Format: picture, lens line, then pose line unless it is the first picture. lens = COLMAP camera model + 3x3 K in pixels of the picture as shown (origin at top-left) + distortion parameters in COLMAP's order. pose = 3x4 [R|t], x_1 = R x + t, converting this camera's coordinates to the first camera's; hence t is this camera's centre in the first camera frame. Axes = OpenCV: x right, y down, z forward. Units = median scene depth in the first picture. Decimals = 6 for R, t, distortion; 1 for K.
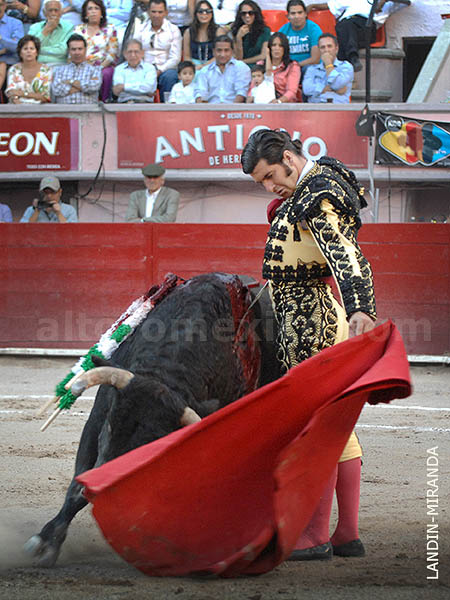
lens RADIAL K [[2541.2, 0, 225.7], [0, 2541.2, 301.7], [0, 0, 1]] dist [-0.511247, 0.000000]
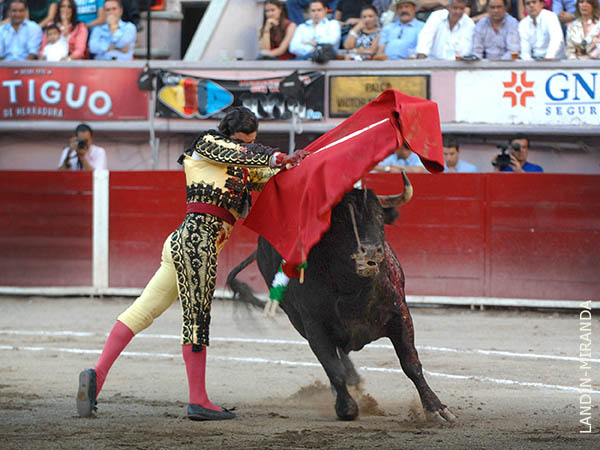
lens RADIAL K [[3721.0, 0, 298.9], [0, 3721.0, 226.6], [0, 0, 1]] dist [0.552175, 0.000000]
pose [[0.997319, 0.006872, 0.072859, 0.003409], [-0.004858, 0.999602, -0.027784, 0.038946], [-0.073021, 0.027355, 0.996955, -0.629426]]
